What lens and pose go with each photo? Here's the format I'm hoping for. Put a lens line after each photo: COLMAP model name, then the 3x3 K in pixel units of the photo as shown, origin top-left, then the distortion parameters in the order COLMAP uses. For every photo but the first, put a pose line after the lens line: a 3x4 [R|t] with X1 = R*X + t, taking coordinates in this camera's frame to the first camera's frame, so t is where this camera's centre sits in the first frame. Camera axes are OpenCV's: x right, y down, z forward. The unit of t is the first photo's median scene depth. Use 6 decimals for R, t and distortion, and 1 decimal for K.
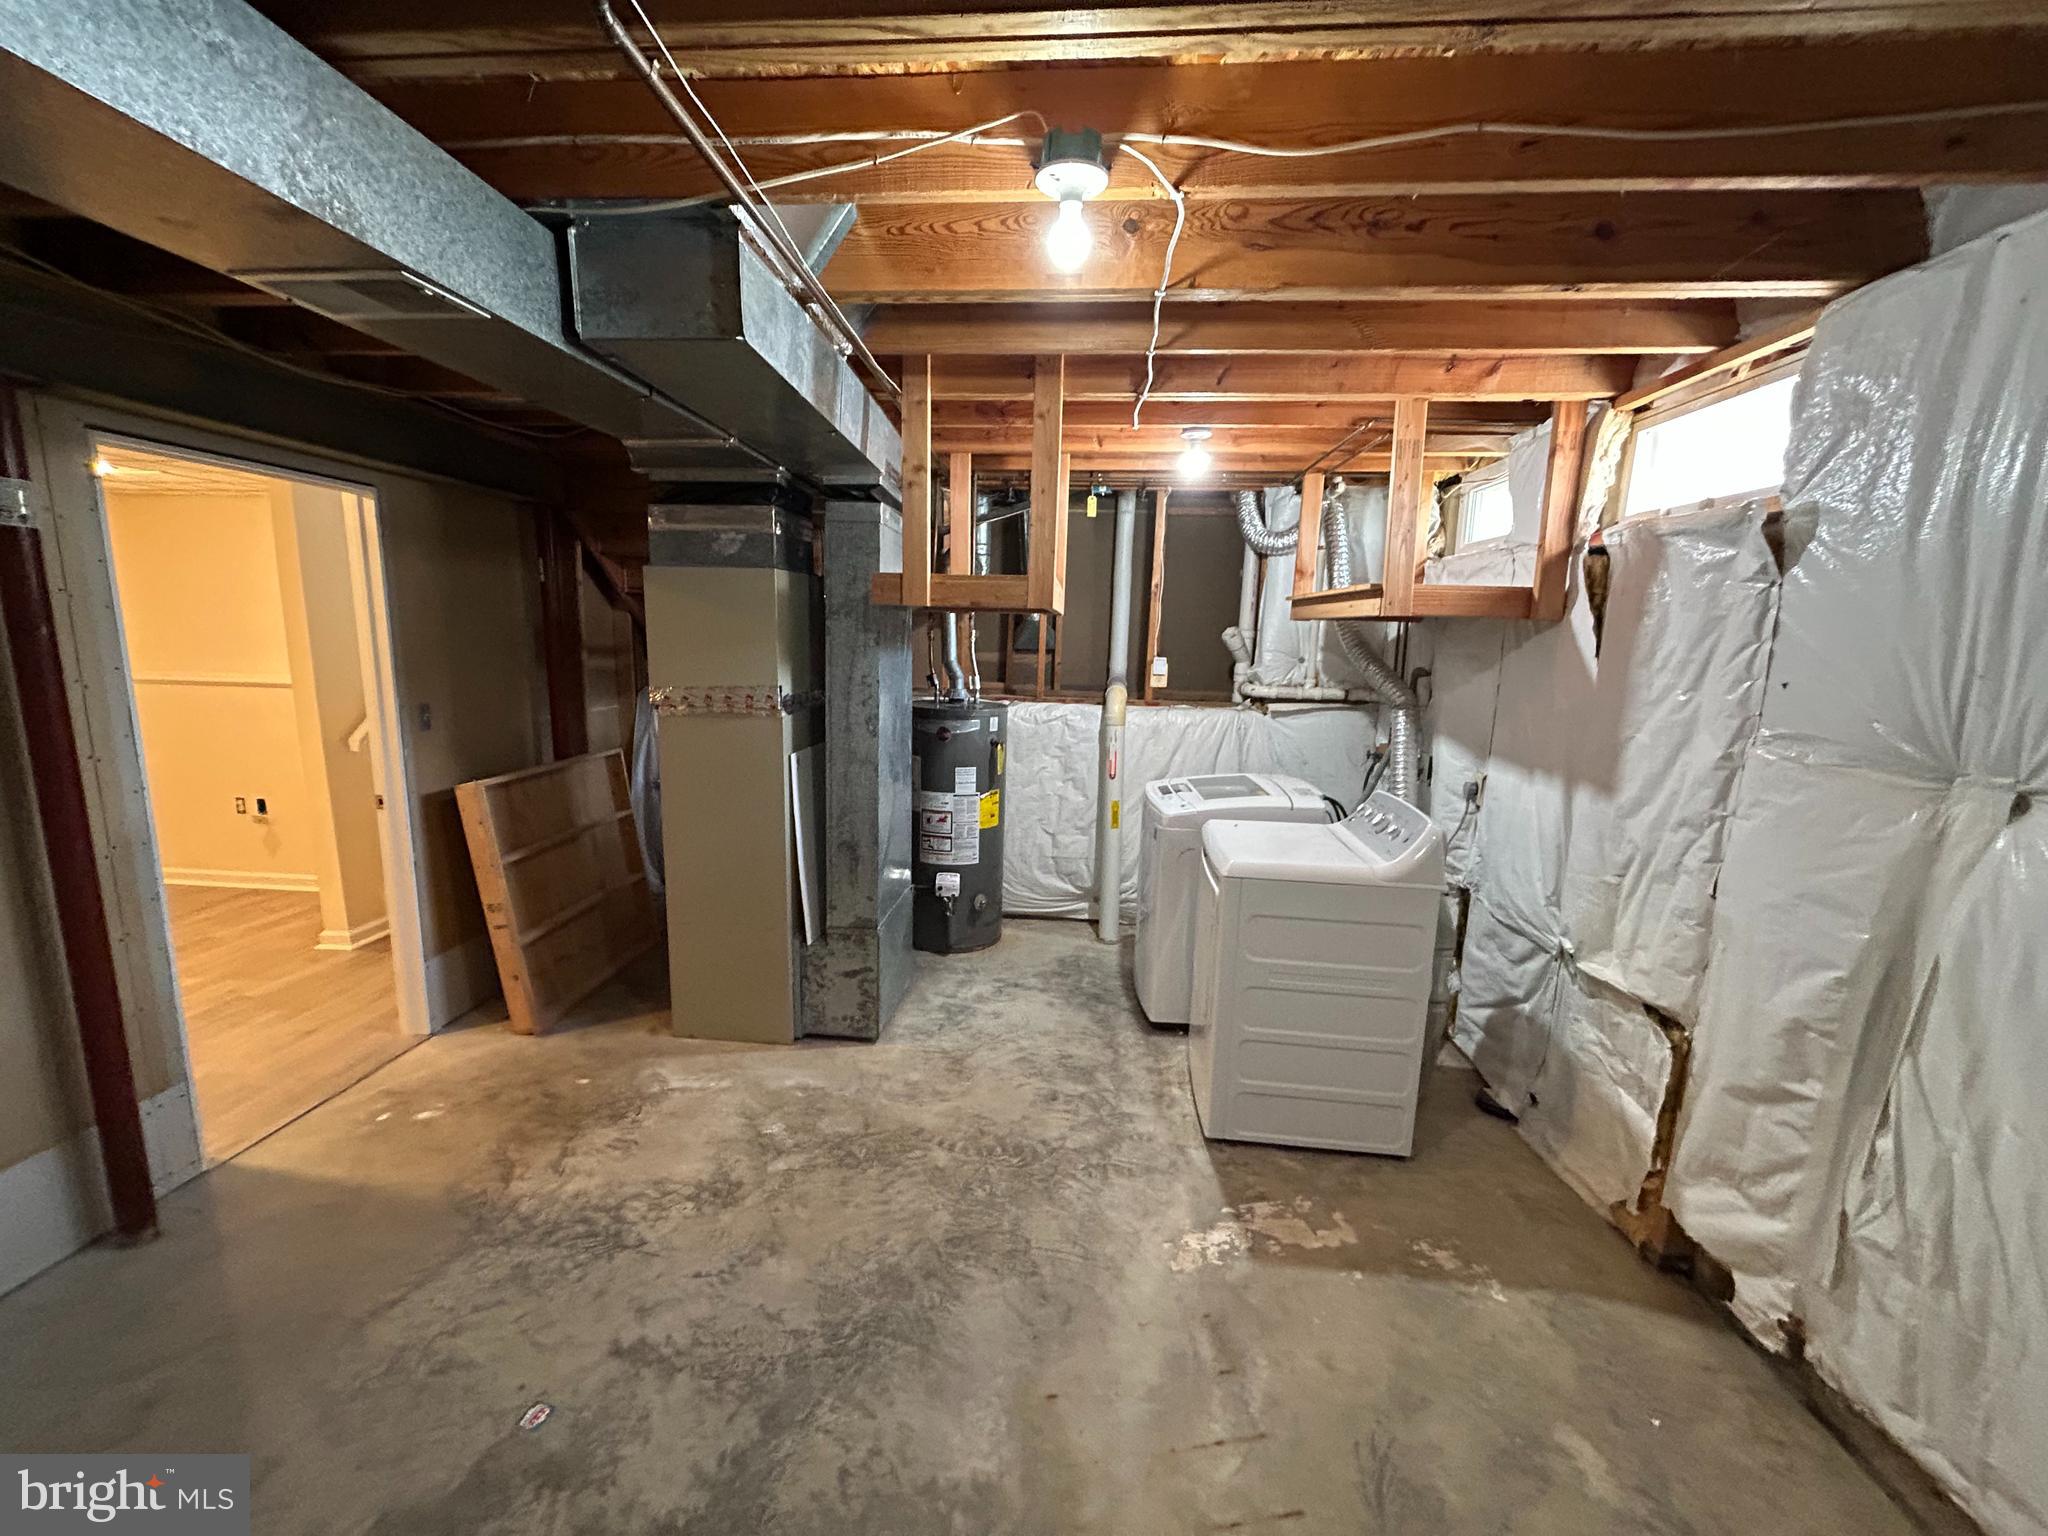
lens RADIAL K [[818.9, 0, 1017.7], [0, 818.9, 768.0], [0, 0, 1]] dist [-0.002517, 0.000341]
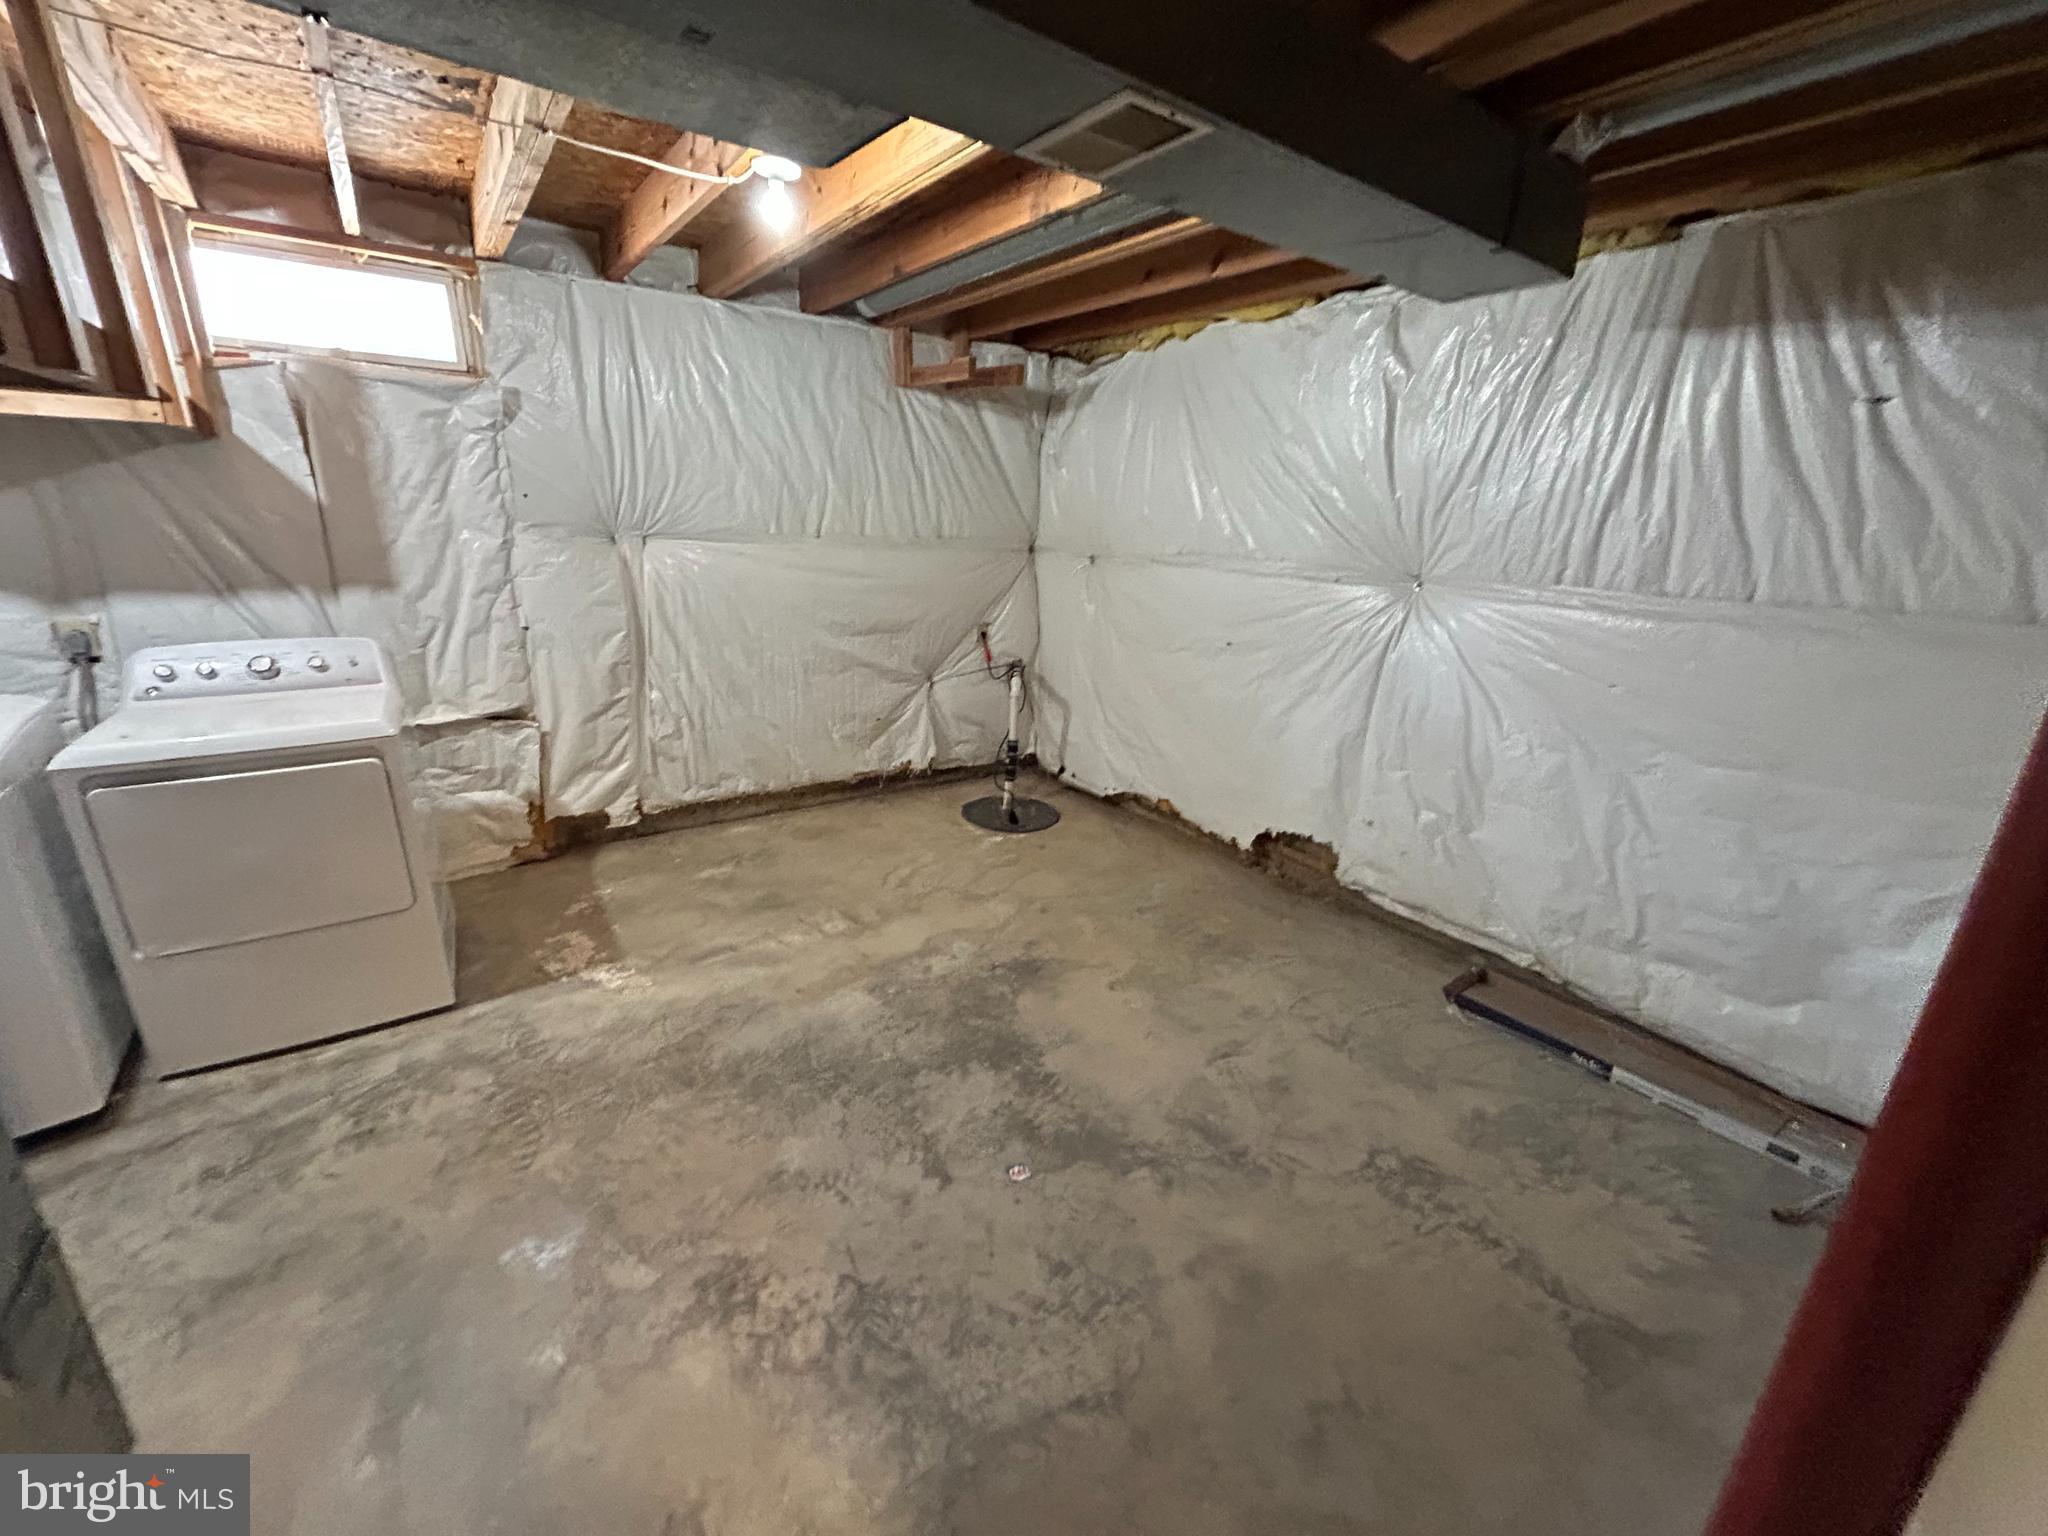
lens RADIAL K [[818.9, 0, 1024.8], [0, 818.9, 772.7], [0, 0, 1]] dist [-0.002517, 0.000341]
pose [[-0.647304, -0.278446, 0.709553, -1.080375], [0.074736, 0.903218, 0.422624, -0.205726], [-0.758560, 0.326595, -0.563847, 1.244855]]
